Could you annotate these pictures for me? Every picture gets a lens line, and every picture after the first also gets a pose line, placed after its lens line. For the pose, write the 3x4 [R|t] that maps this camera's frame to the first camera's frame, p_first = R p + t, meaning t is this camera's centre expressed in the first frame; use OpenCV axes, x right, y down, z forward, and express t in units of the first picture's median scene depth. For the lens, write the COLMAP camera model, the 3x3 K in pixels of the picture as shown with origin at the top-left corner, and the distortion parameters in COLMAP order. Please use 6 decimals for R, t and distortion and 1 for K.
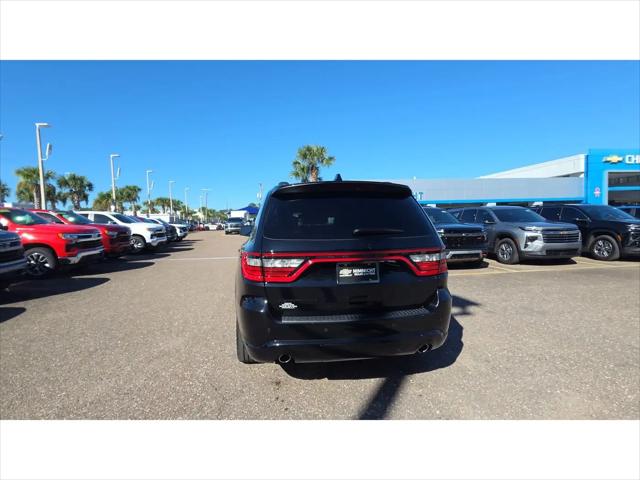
lens RADIAL K [[321.5, 0, 315.2], [0, 321.5, 239.2], [0, 0, 1]] dist [0.000299, 0.001267]
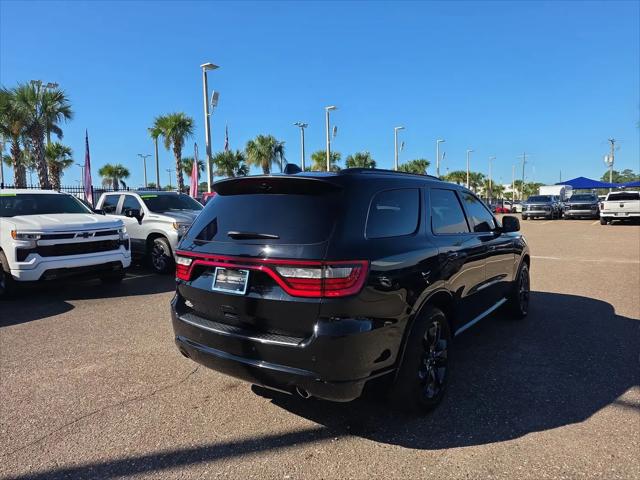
lens RADIAL K [[416.6, 0, 314.7], [0, 416.6, 239.8], [0, 0, 1]] dist [0.057878, -0.044739]
pose [[0.704399, 0.060204, -0.707246, 0.286856], [-0.033029, 0.998097, 0.052066, -0.019276], [0.709035, -0.013316, 0.705048, 0.092272]]
